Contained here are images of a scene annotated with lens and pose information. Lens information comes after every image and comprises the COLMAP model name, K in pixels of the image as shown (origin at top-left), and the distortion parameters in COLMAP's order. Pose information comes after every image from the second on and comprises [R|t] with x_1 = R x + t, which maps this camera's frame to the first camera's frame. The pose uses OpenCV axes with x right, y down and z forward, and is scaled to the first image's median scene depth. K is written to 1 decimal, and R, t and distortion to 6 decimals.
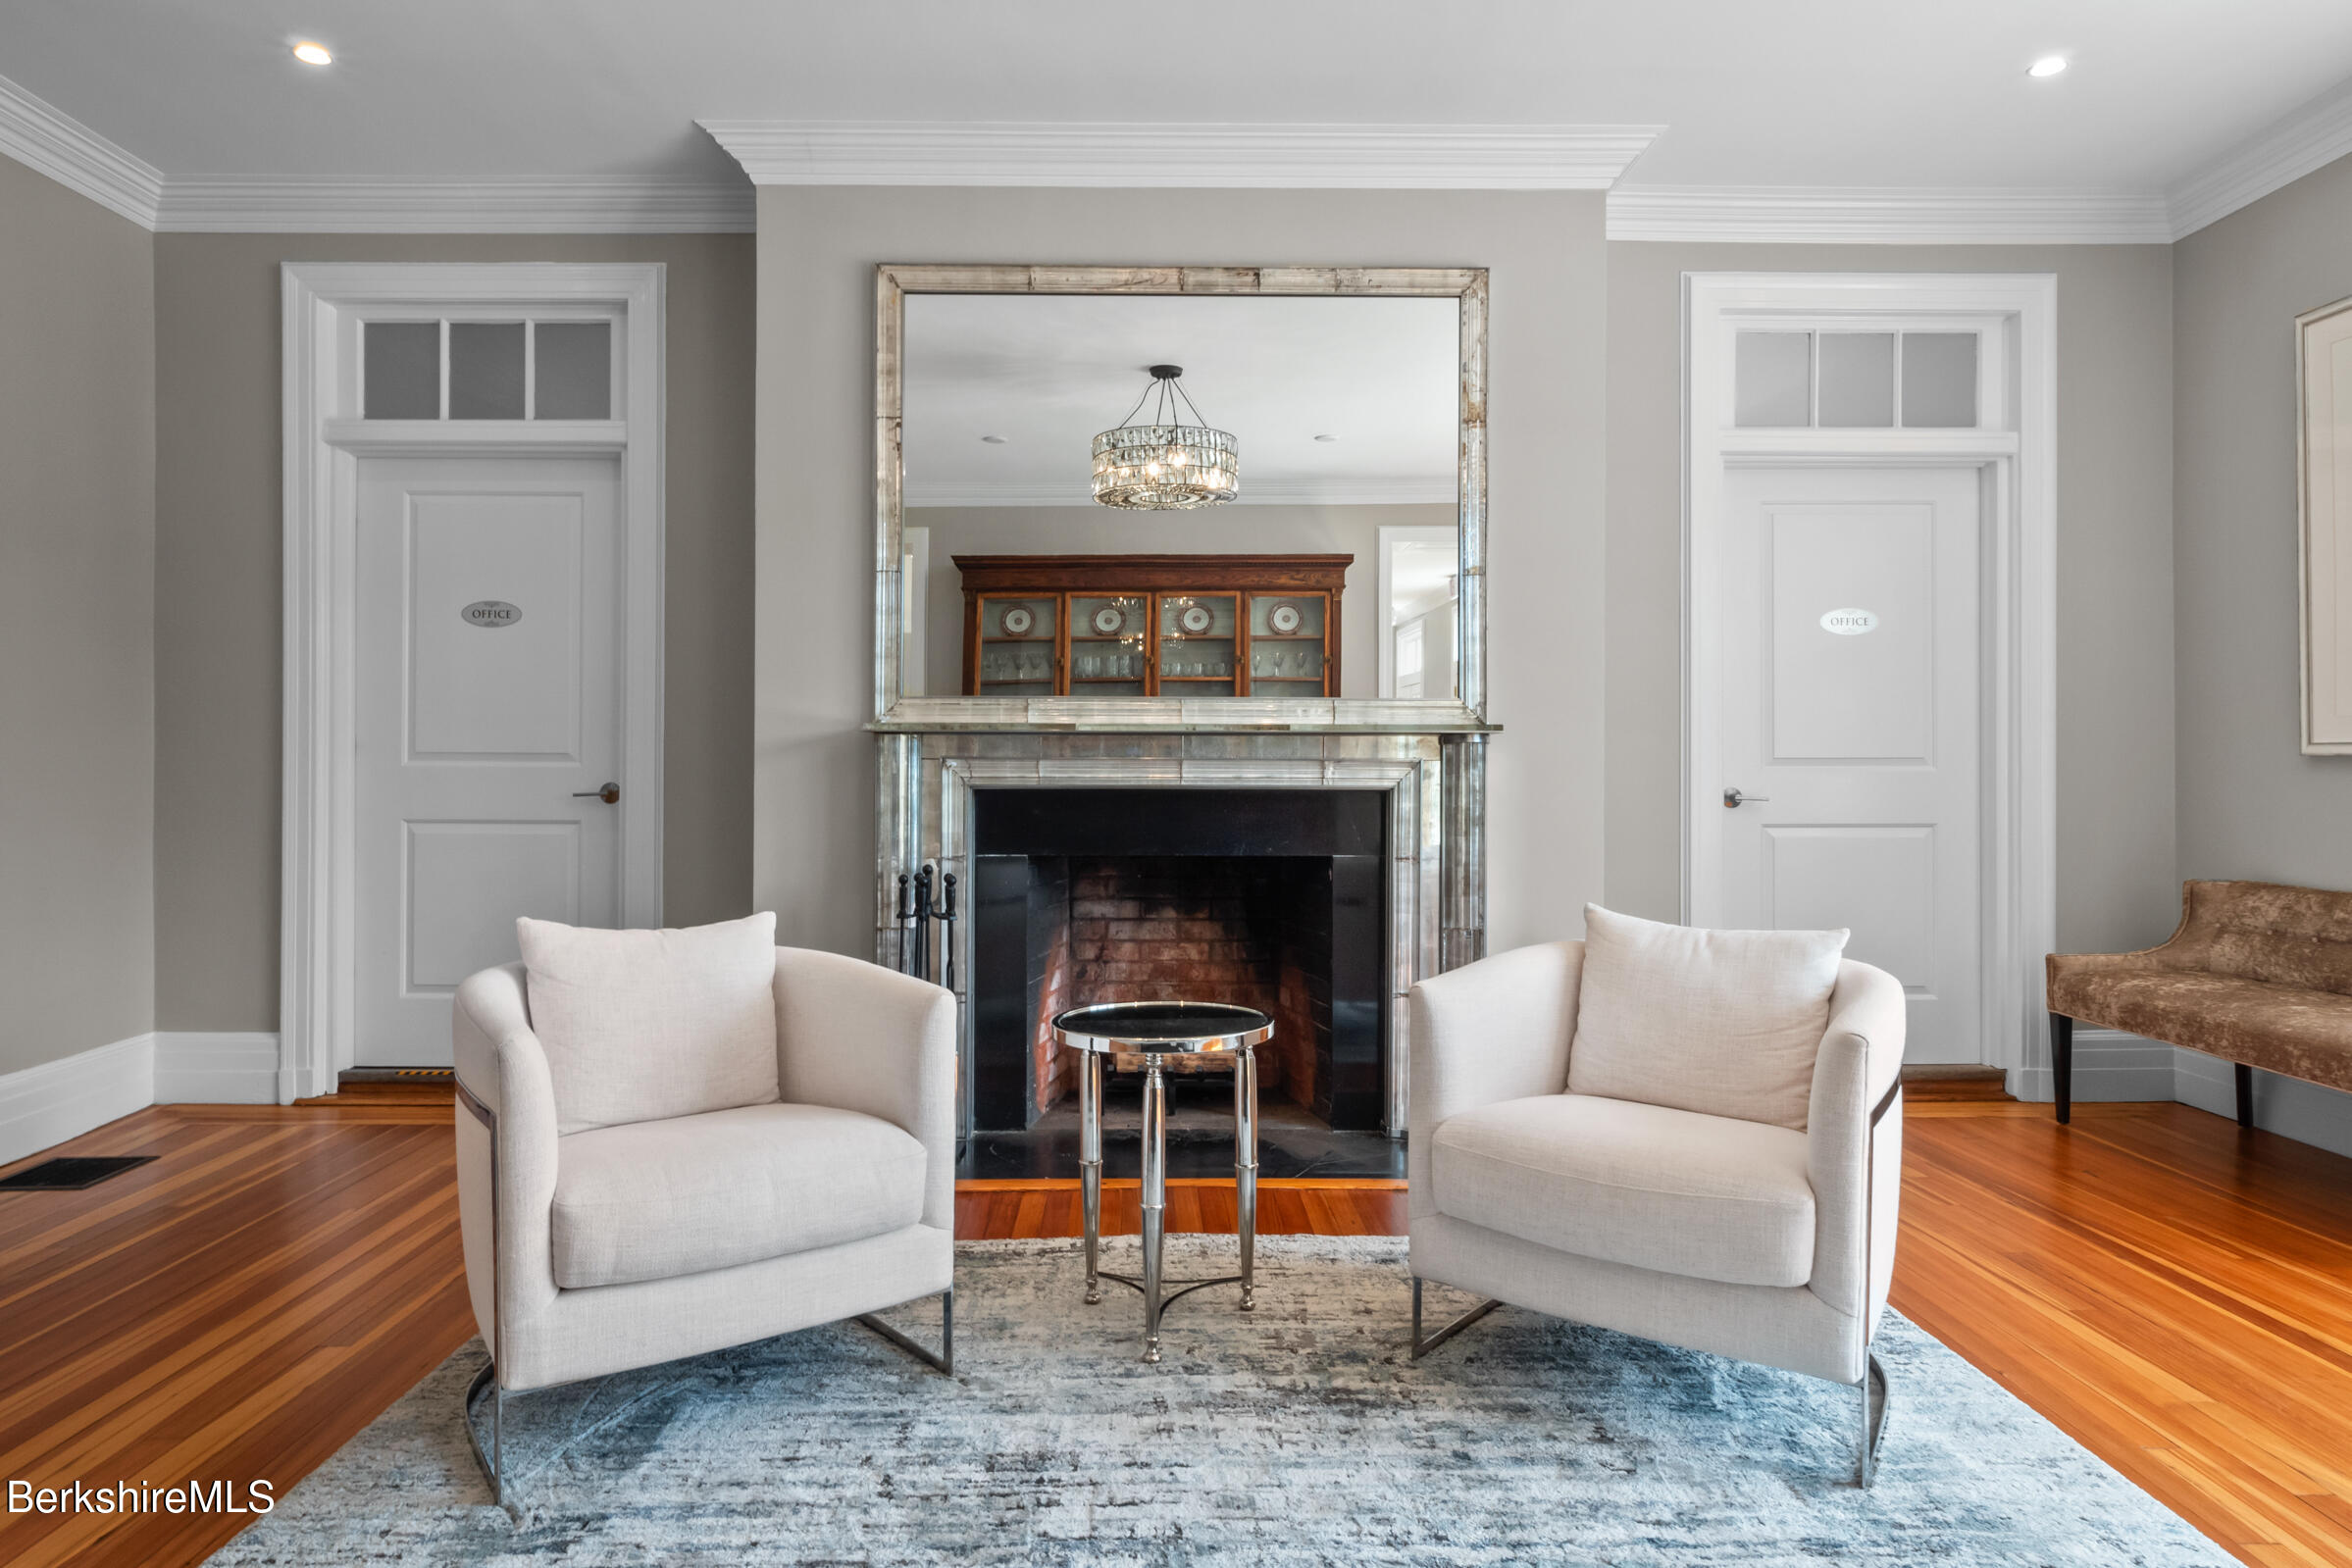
lens RADIAL K [[1419.6, 0, 1171.6], [0, 1419.6, 770.2], [0, 0, 1]] dist [0.006411, 0.001158]
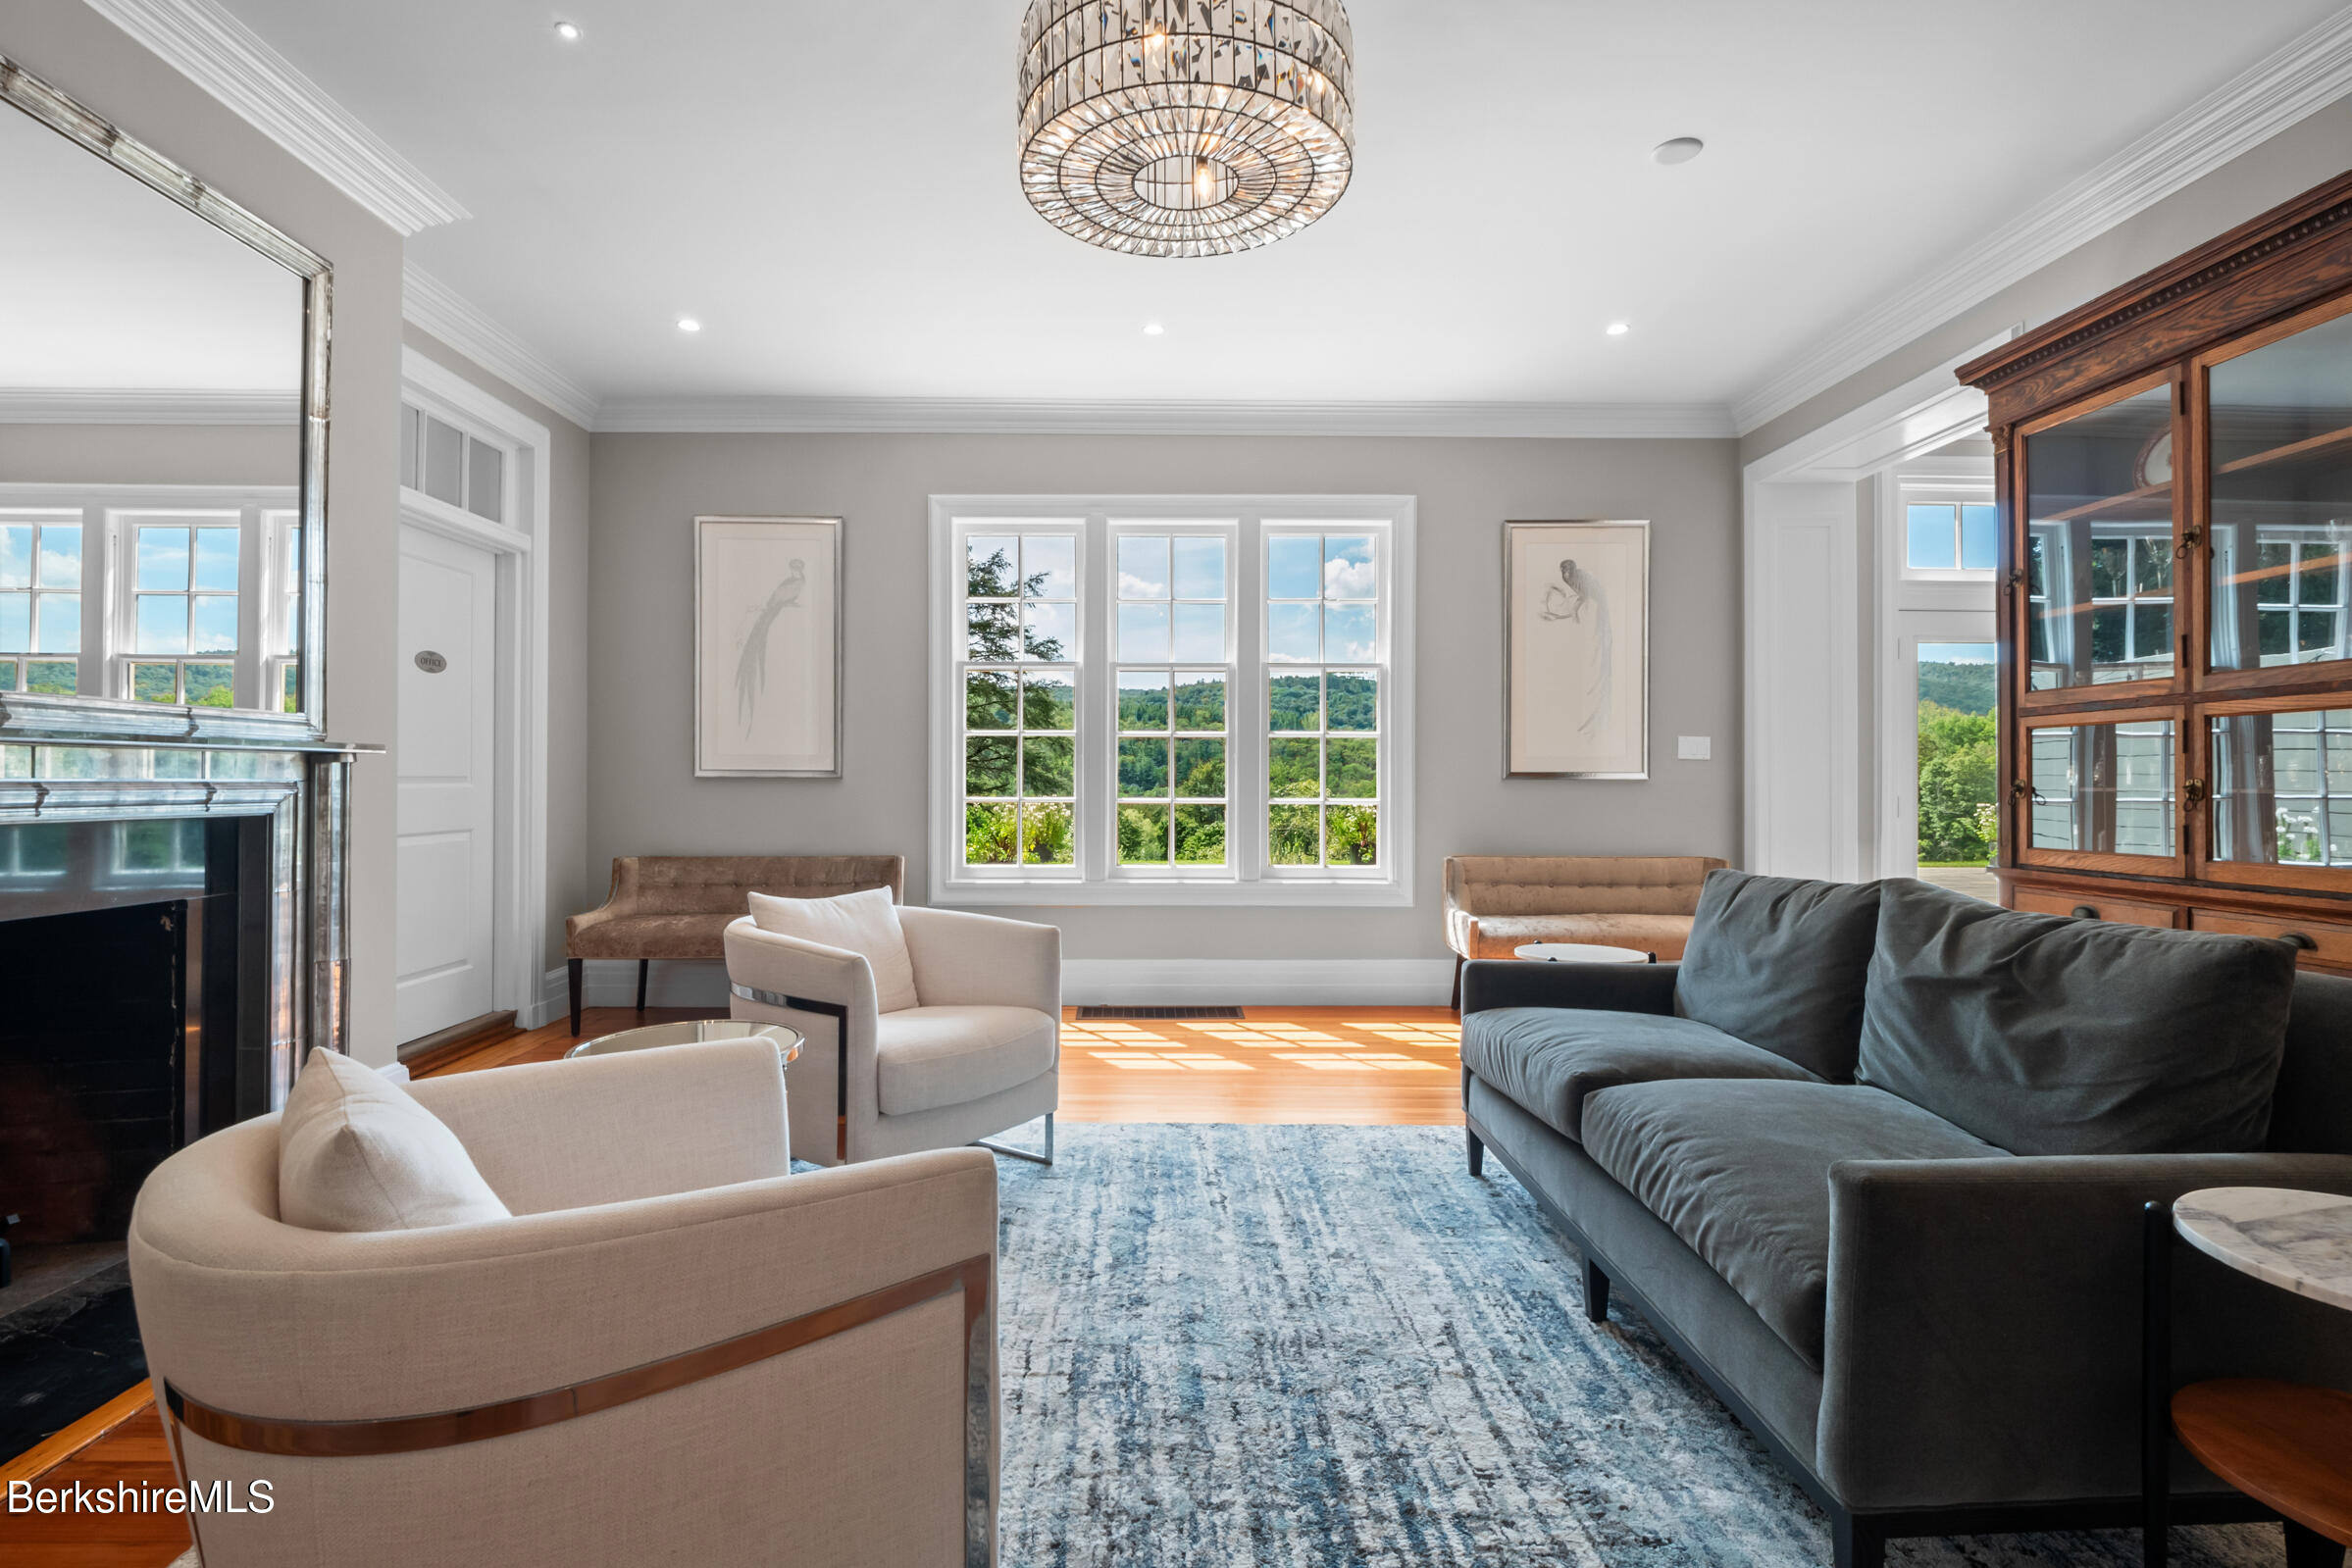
lens RADIAL K [[1140.3, 0, 1168.6], [0, 1140.3, 775.4], [0, 0, 1]] dist [0.003233, -0.001348]
pose [[-0.008548, 0.002055, 0.999961, -0.494477], [-0.001399, 0.999997, -0.002067, -0.008809], [-0.999962, -0.001416, -0.008545, 0.401157]]
